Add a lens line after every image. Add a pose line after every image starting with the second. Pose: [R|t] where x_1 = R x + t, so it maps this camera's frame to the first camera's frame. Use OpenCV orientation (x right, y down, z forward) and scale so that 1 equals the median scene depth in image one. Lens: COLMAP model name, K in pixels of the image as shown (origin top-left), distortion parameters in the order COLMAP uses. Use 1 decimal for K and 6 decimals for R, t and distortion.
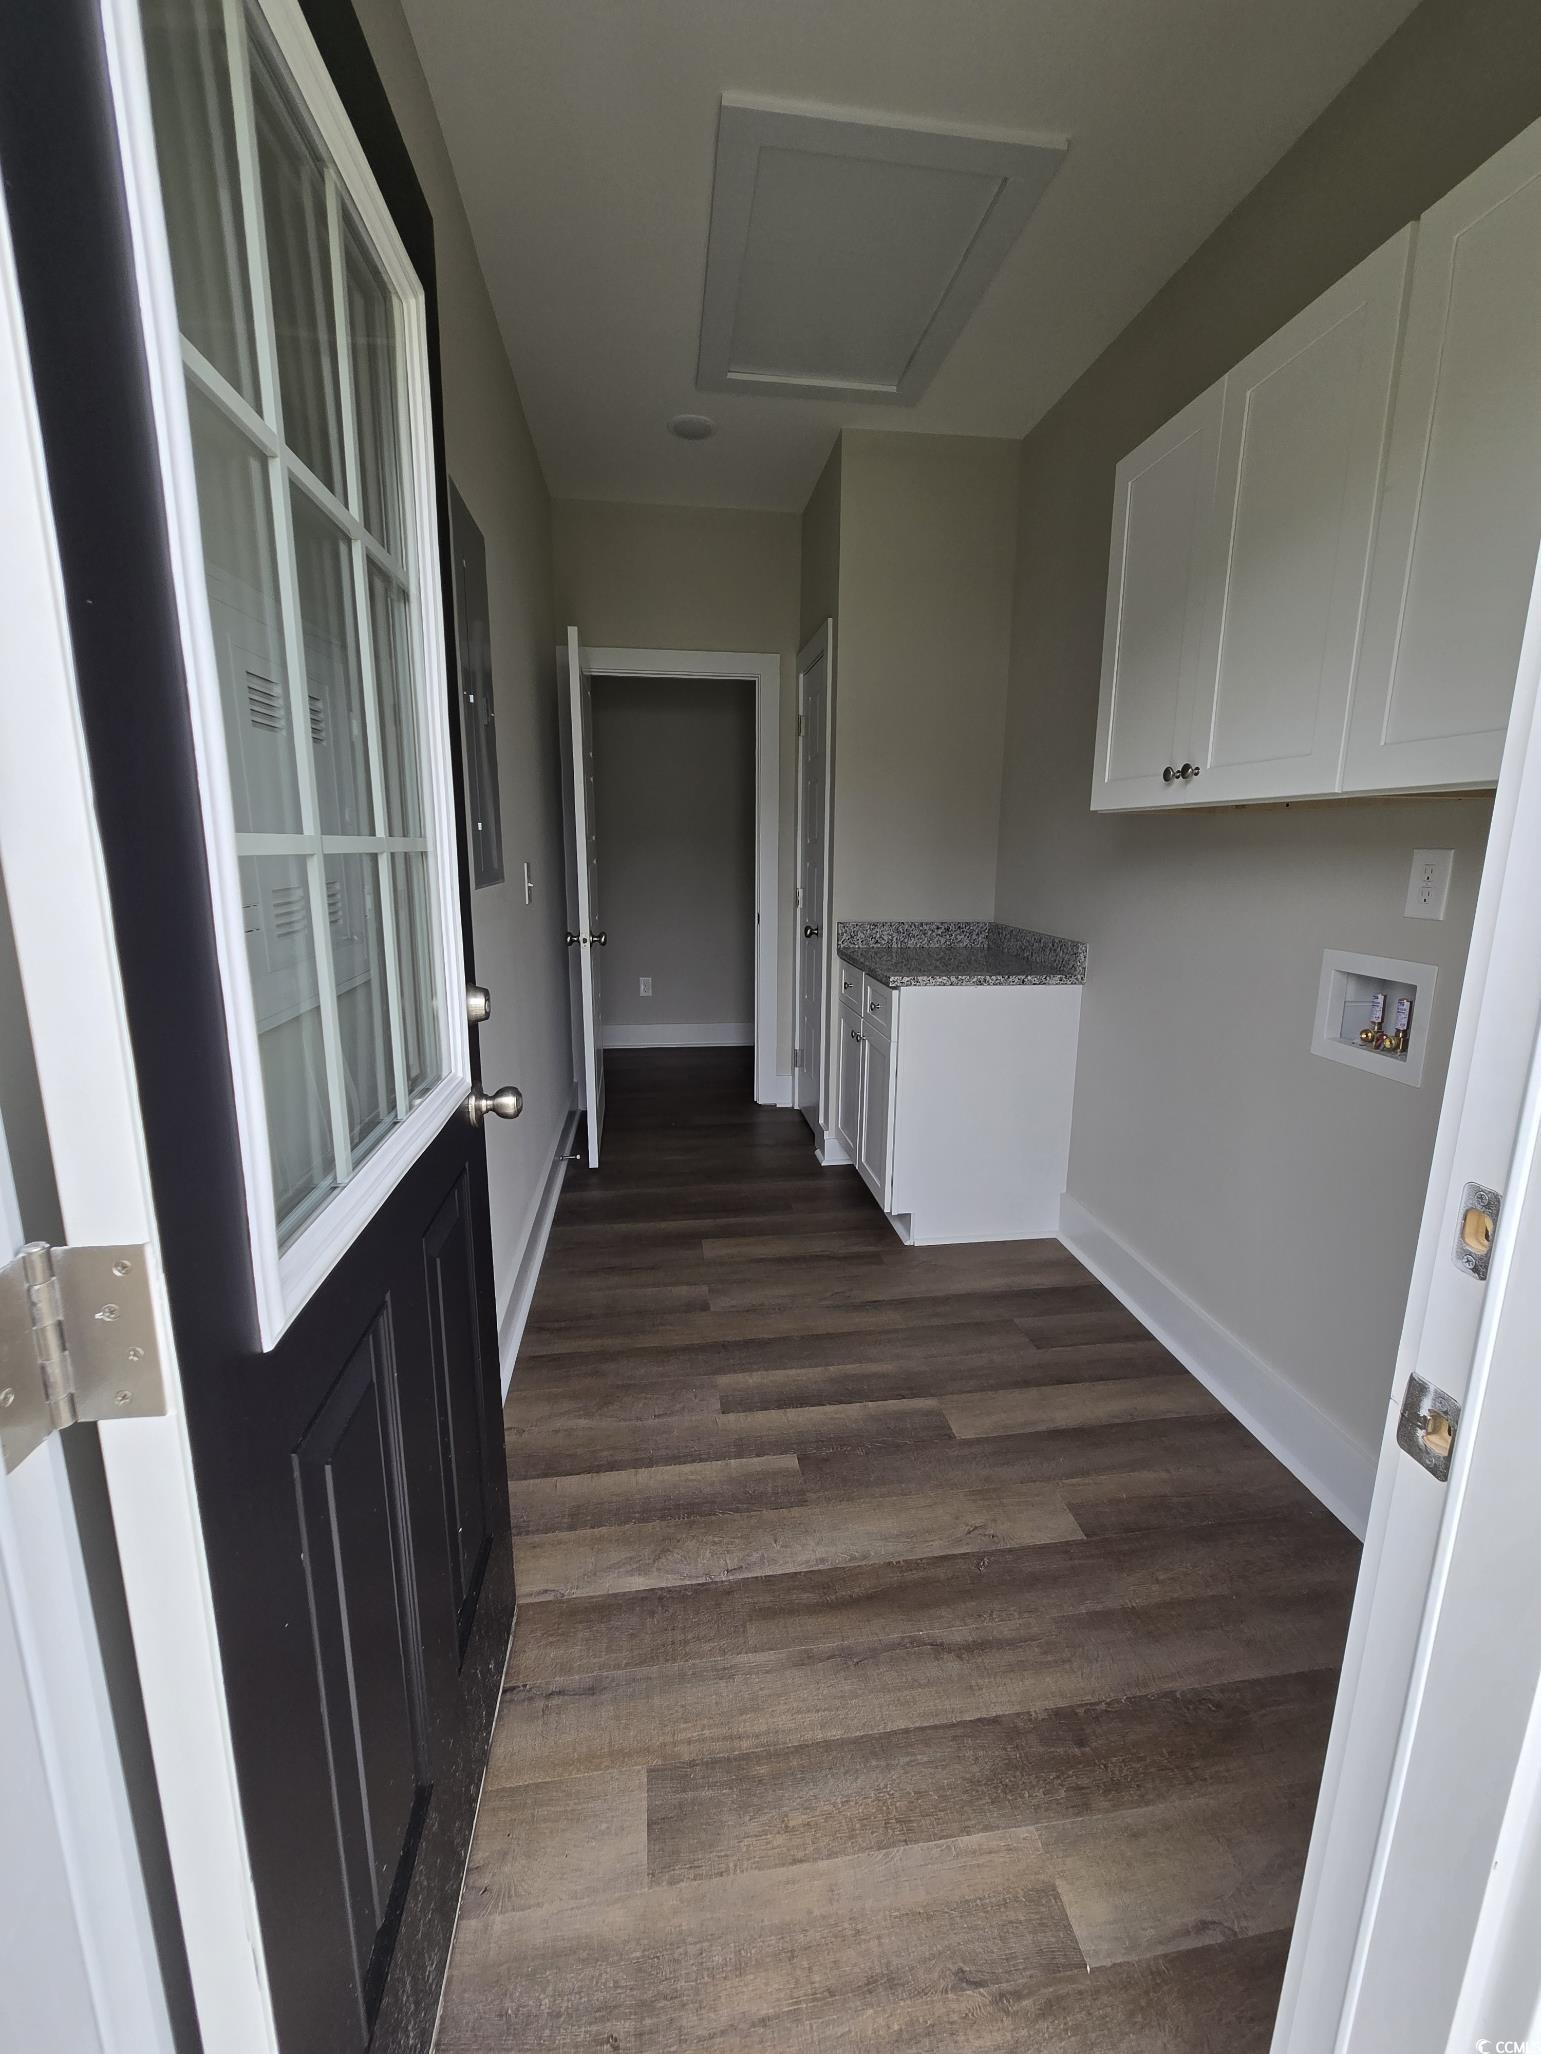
lens RADIAL K [[841.1, 0, 773.1], [0, 841.1, 1014.7], [0, 0, 1]] dist [0.001181, 0.000117]
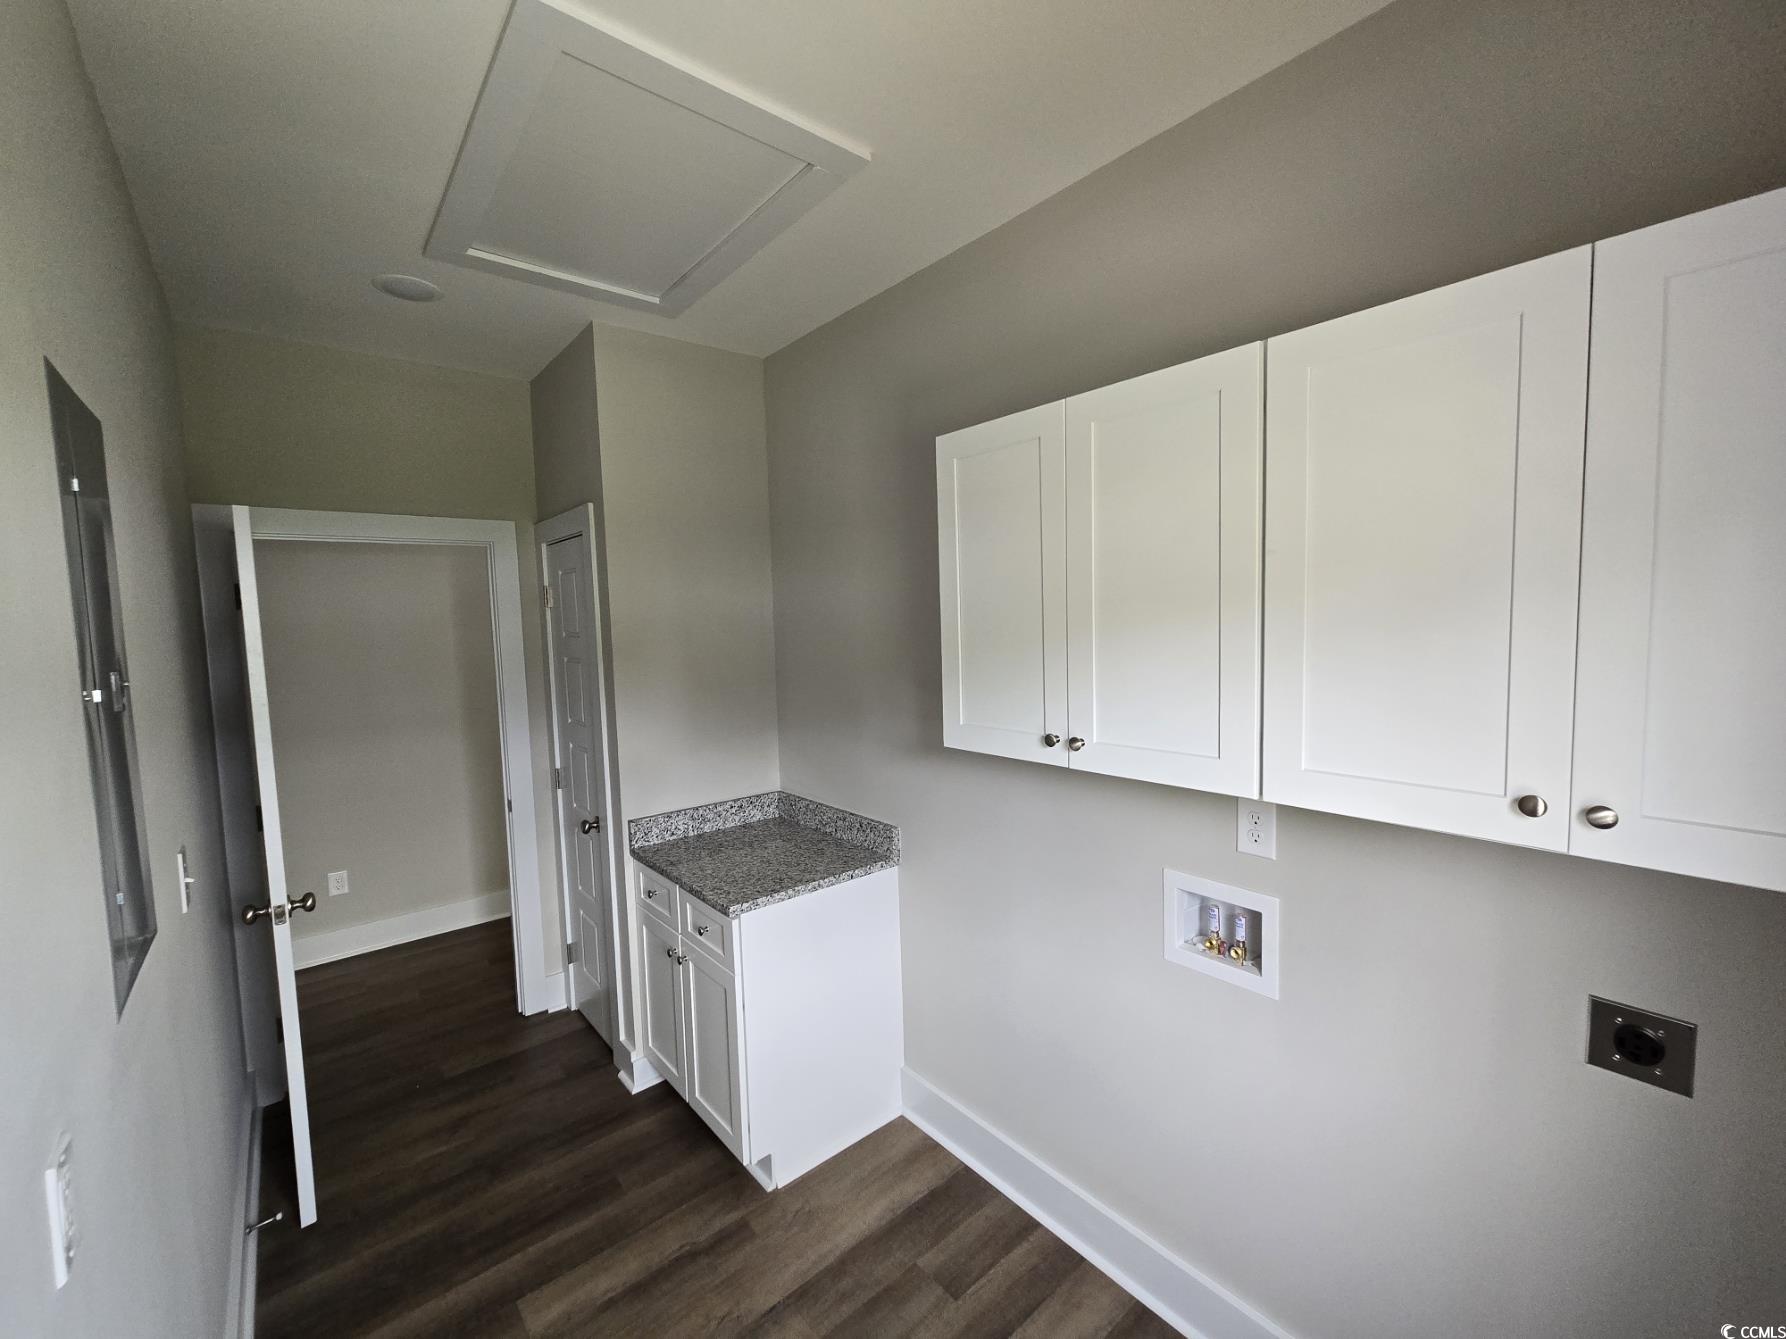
lens RADIAL K [[731.4, 0, 882.9], [0, 731.4, 675.5], [0, 0, 1]] dist [0.001181, 0.000117]
pose [[0.851929, -0.071326, 0.518777, -0.094067], [0.137420, 0.986411, -0.090049, -0.164704], [-0.505305, 0.148006, 0.850154, 0.167400]]
